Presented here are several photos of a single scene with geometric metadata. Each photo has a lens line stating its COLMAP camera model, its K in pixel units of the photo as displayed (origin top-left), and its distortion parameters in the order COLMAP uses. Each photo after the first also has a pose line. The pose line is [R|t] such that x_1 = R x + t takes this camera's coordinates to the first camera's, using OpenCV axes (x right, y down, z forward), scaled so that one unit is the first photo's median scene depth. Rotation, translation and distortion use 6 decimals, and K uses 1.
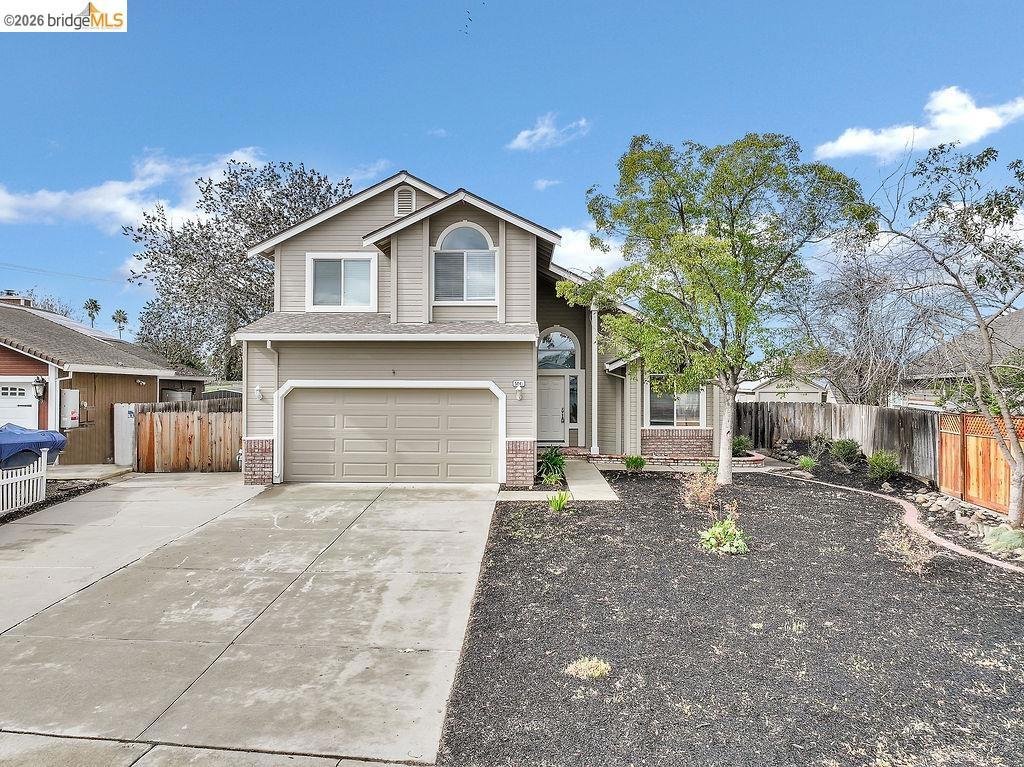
lens RADIAL K [[713.4, 0, 512.0], [0, 713.4, 383.5], [0, 0, 1]] dist [0.000017, 0.007074]
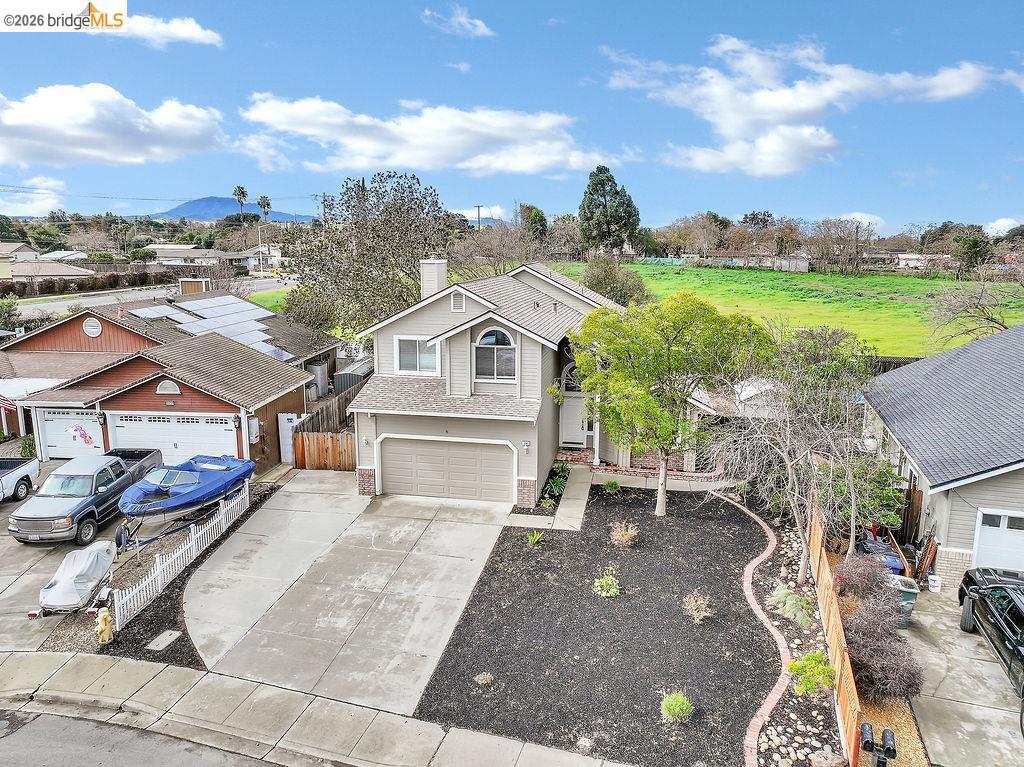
lens RADIAL K [[769.2, 0, 524.6], [0, 769.2, 359.4], [0, 0, 1]] dist [0.004955, 0.005764]
pose [[0.983750, 0.039790, -0.175078, 0.274915], [-0.000720, 0.976000, 0.217770, -0.511345], [0.179541, -0.214105, 0.960169, -0.518598]]
